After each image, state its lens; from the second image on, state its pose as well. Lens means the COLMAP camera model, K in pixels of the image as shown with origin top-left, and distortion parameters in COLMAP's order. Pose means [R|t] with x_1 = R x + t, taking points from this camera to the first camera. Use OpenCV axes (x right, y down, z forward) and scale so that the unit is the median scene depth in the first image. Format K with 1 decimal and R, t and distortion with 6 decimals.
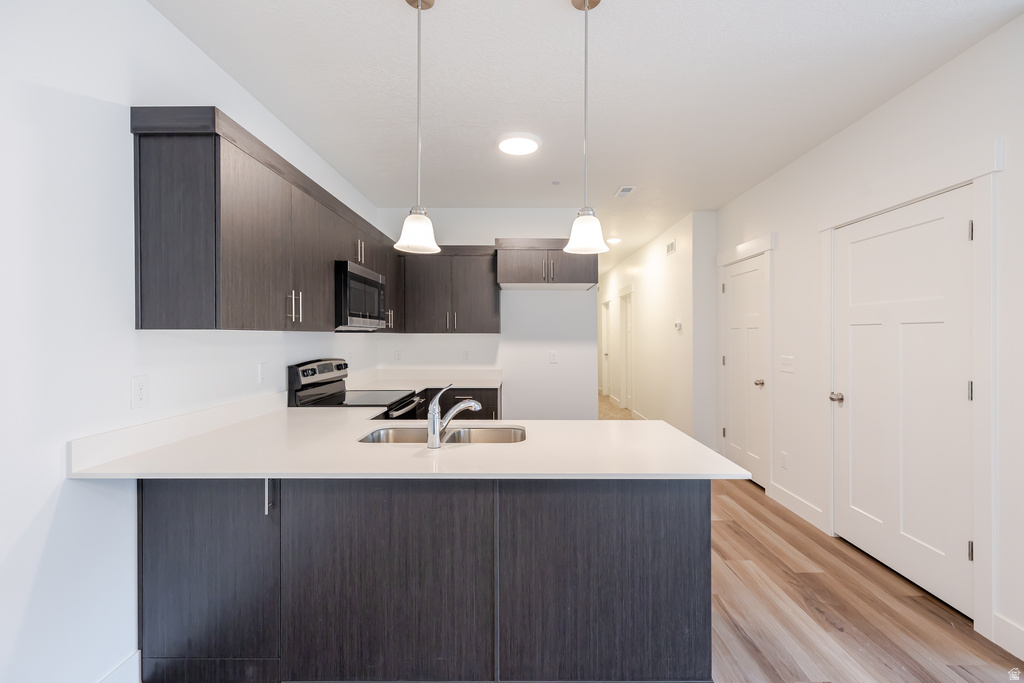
lens RADIAL K [[439.7, 0, 515.1], [0, 439.7, 339.6], [0, 0, 1]] dist [0.002132, 0.000263]
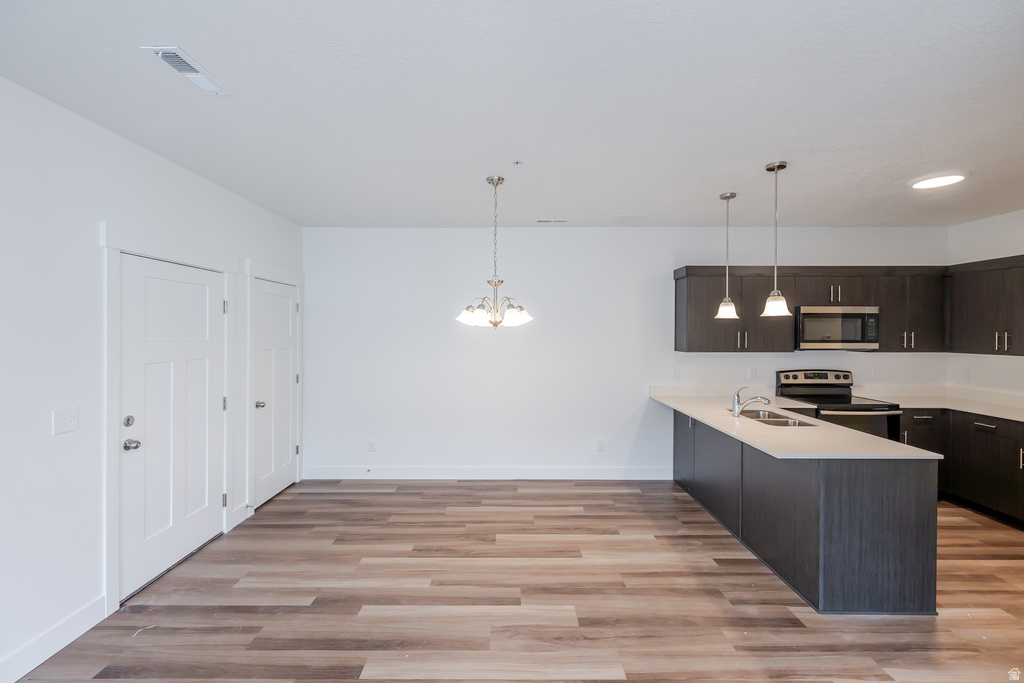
lens RADIAL K [[439.7, 0, 508.8], [0, 439.7, 346.9], [0, 0, 1]] dist [0.002132, 0.000263]
pose [[0.006121, 0.040049, -0.999179, 1.084187], [-0.007418, 0.999172, 0.040003, -0.087190], [0.999954, 0.007167, 0.006413, -0.026056]]
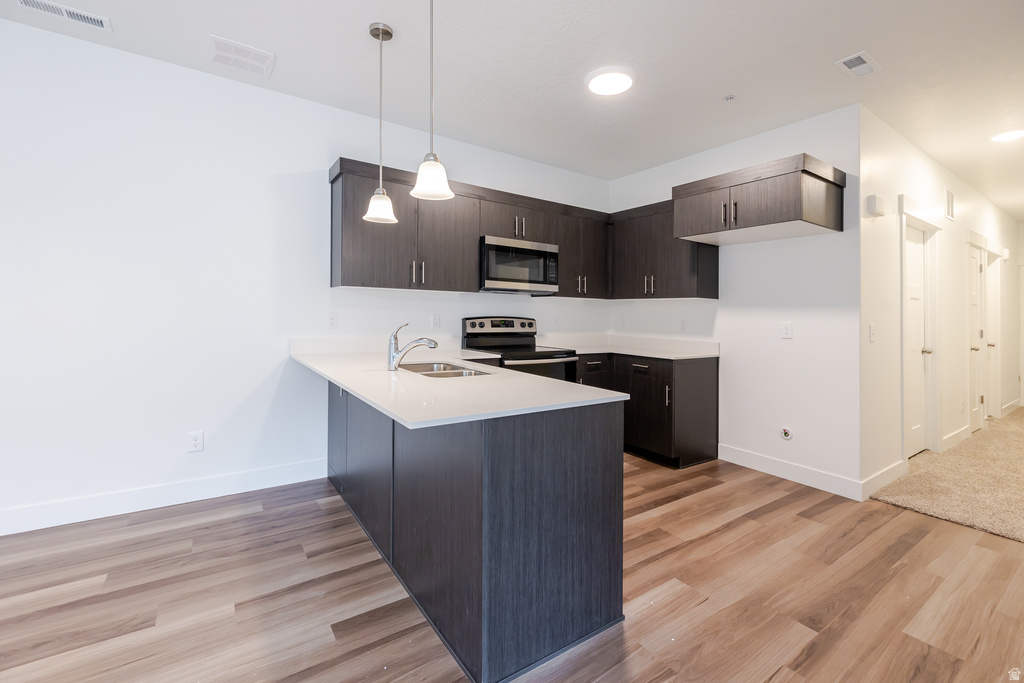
lens RADIAL K [[439.7, 0, 519.2], [0, 439.7, 320.2], [0, 0, 1]] dist [0.002132, 0.000263]
pose [[0.580578, 0.024730, -0.813829, 0.659321], [-0.027668, 0.999561, 0.010636, 0.043212], [0.813735, 0.016342, 0.581007, 0.332917]]
